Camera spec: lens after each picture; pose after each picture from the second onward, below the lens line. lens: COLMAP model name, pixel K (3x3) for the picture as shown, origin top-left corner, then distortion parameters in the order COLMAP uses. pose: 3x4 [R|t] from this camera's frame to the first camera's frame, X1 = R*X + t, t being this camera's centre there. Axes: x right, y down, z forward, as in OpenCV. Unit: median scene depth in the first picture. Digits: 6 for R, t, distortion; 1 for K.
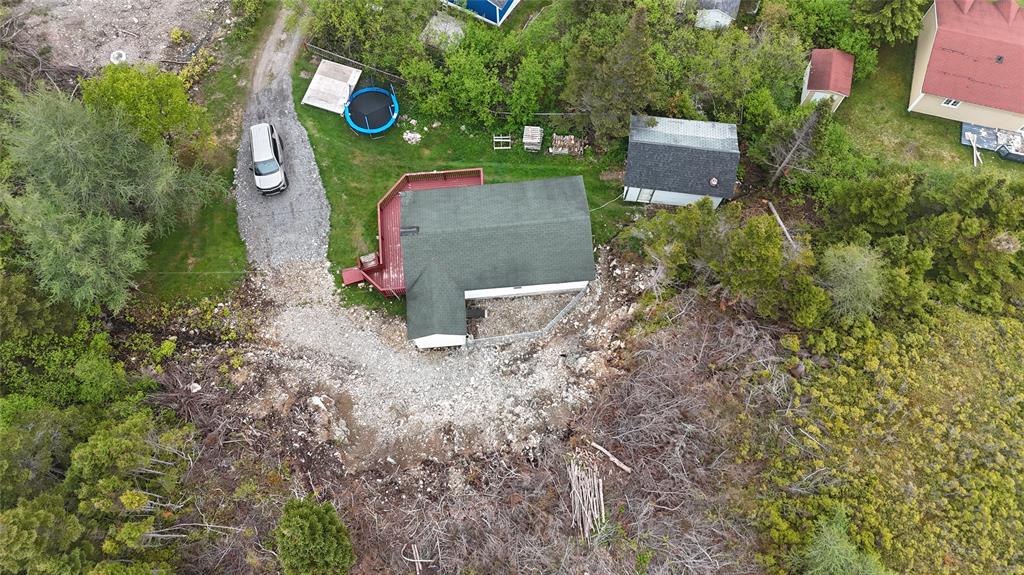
lens RADIAL K [[751.0, 0, 506.9], [0, 751.0, 288.0], [0, 0, 1]] dist [0.073542, -0.044528]
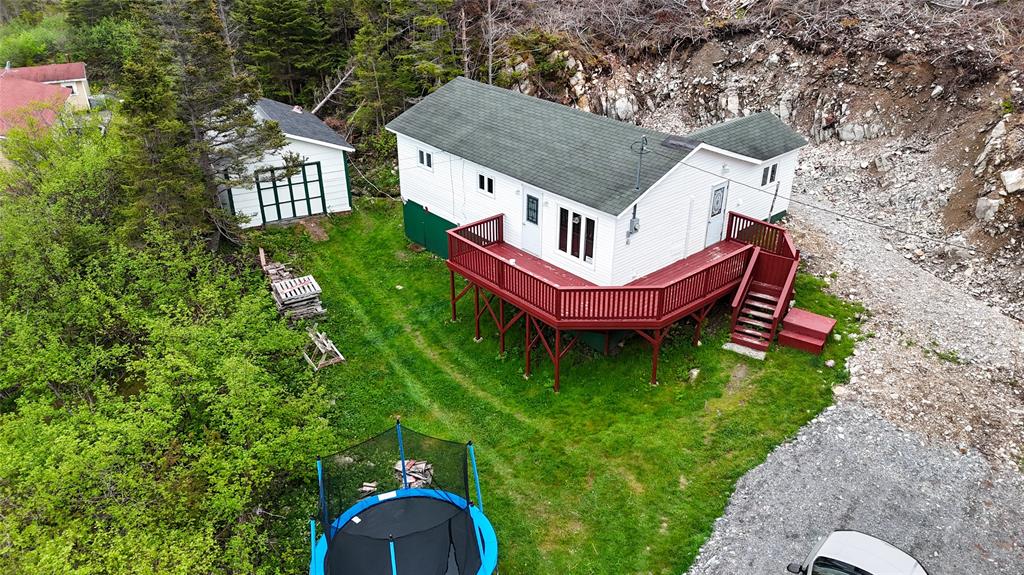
lens RADIAL K [[747.4, 0, 512.0], [0, 747.4, 287.5], [0, 0, 1]] dist [0.052906, -0.050385]
pose [[-0.588094, -0.358848, 0.724827, -0.417165], [0.774147, 0.009738, 0.632931, -0.433771], [-0.234184, 0.933345, 0.272074, 0.904801]]
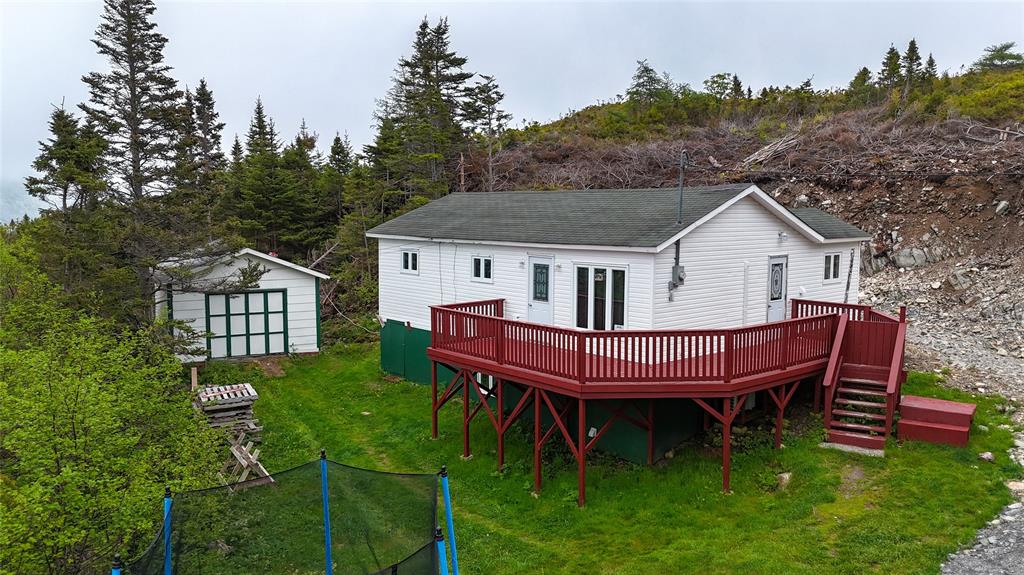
lens RADIAL K [[747.4, 0, 512.0], [0, 747.4, 287.5], [0, 0, 1]] dist [0.052906, -0.050385]
pose [[-0.588610, -0.058630, 0.806288, -0.351615], [0.772369, 0.253722, 0.582298, -0.348078], [-0.238713, 0.965499, -0.104060, 1.031012]]
